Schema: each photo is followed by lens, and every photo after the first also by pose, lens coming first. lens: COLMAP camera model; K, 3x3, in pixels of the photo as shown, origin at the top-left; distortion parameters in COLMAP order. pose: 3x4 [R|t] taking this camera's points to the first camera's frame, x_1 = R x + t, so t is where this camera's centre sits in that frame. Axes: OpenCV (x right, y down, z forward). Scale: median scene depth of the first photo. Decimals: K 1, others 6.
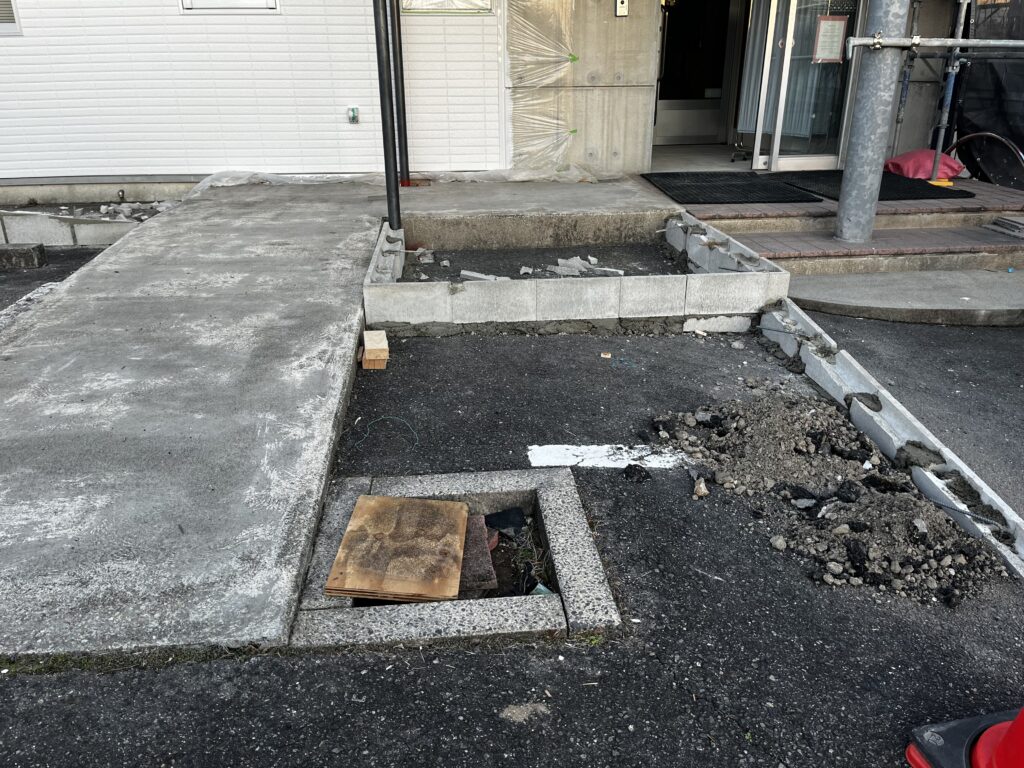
lens RADIAL K [[768.3, 0, 516.5], [0, 768.3, 387.3], [0, 0, 1]] dist [0.069845, -0.094279]
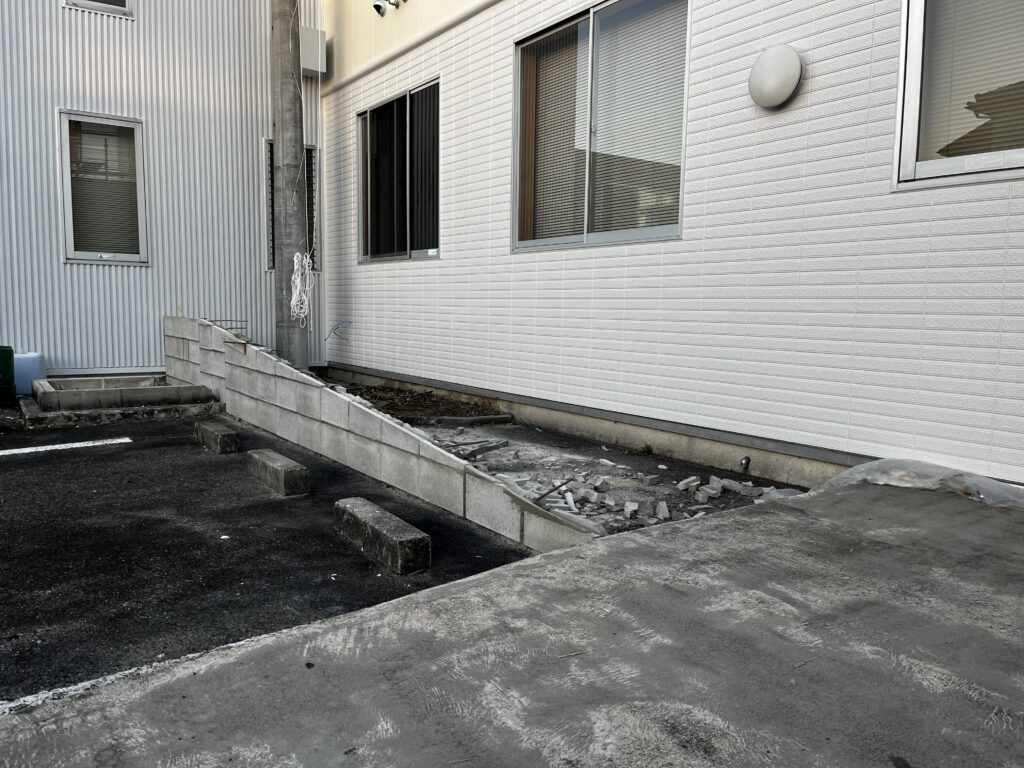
lens RADIAL K [[768.3, 0, 509.2], [0, 768.3, 385.6], [0, 0, 1]] dist [0.069845, -0.094279]
pose [[0.489424, 0.104043, -0.865817, -0.065159], [-0.345883, 0.934581, -0.083212, -0.231421], [0.800518, 0.340197, 0.493393, 0.623716]]
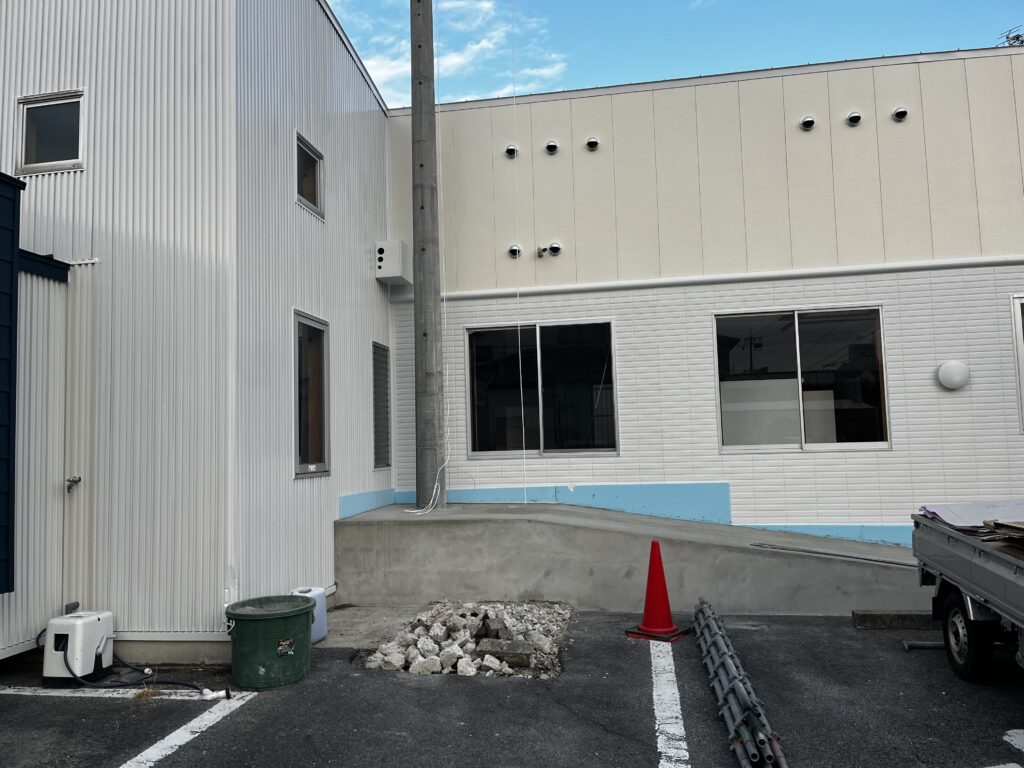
lens RADIAL K [[768.3, 0, 505.9], [0, 768.3, 388.0], [0, 0, 1]] dist [0.069845, -0.094279]
pose [[0.963932, -0.041606, -0.262875, -1.058828], [-0.078847, 0.898724, -0.431369, 0.095202], [0.254200, 0.436537, 0.863028, -0.438019]]
